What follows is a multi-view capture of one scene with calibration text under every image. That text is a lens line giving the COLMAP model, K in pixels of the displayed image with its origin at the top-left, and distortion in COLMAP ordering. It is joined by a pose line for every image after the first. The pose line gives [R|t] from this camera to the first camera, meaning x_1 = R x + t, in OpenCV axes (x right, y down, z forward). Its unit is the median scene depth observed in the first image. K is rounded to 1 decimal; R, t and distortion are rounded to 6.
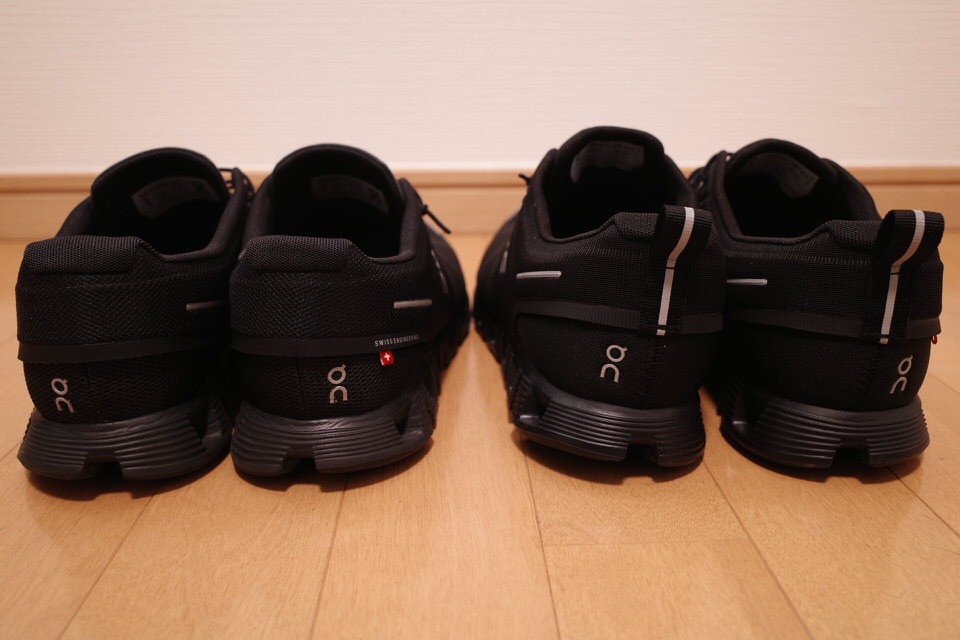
lens RADIAL K [[846.0, 0, 461.4], [0, 846.0, 335.8], [0, 0, 1]] dist [-0.050682, 0.073199]
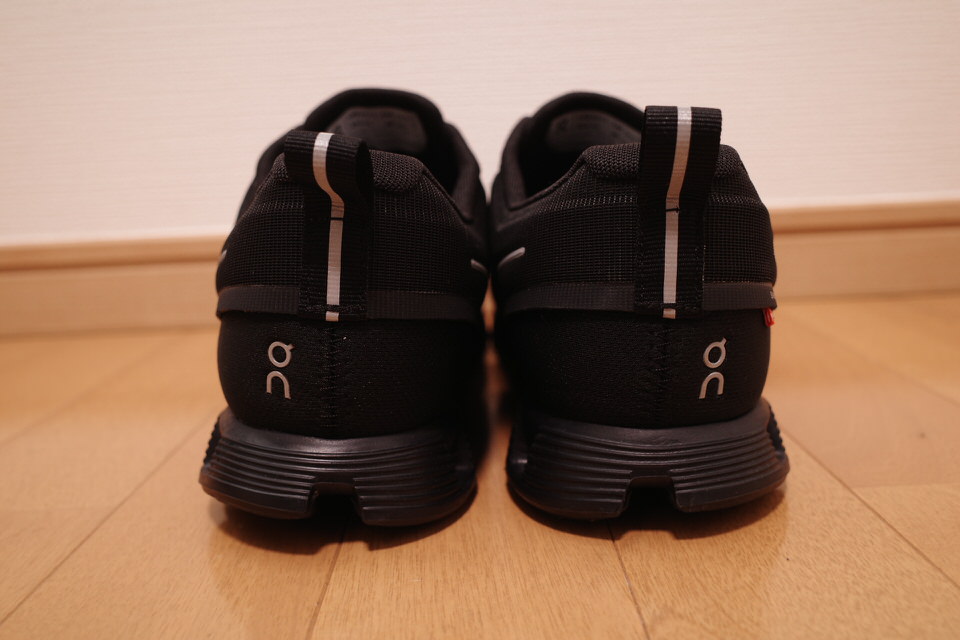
lens RADIAL K [[846.0, 0, 481.8], [0, 846.0, 323.5], [0, 0, 1]] dist [-0.050682, 0.073199]
pose [[0.998966, -0.043862, -0.011966, 0.351037], [0.041891, 0.990273, -0.132681, 0.092230], [0.017669, 0.132042, 0.991087, 0.329375]]
